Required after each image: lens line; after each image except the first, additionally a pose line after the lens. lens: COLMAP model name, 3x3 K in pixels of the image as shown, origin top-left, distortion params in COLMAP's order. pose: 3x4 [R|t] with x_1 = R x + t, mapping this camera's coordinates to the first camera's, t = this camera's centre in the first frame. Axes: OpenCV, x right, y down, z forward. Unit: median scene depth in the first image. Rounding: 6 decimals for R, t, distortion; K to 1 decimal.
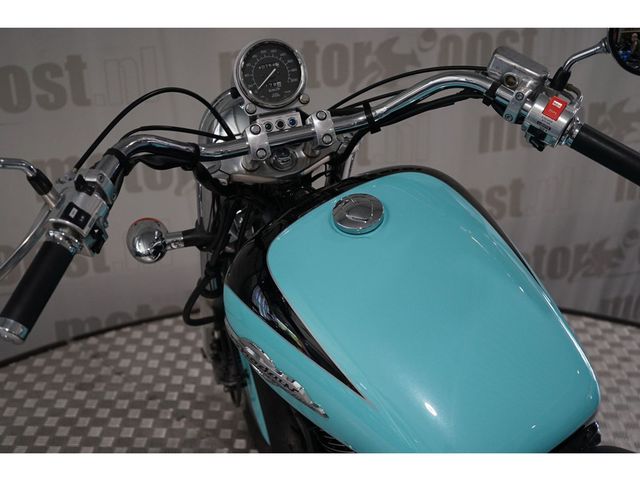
lens RADIAL K [[897.0, 0, 318.8], [0, 897.0, 242.5], [0, 0, 1]] dist [0.021195, 0.000000]
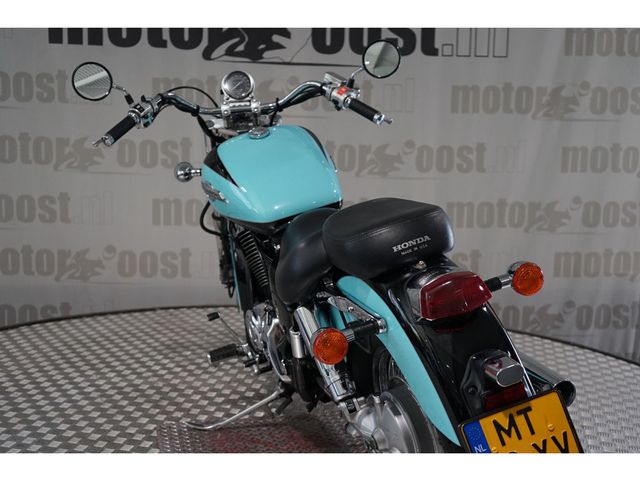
lens RADIAL K [[897.0, 0, 317.5], [0, 897.0, 246.9], [0, 0, 1]] dist [0.021195, 0.000000]
pose [[0.981289, 0.067042, -0.180489, 0.511573], [-0.108328, 0.967216, -0.229692, 0.624499], [0.159173, 0.244947, 0.956381, -0.920945]]
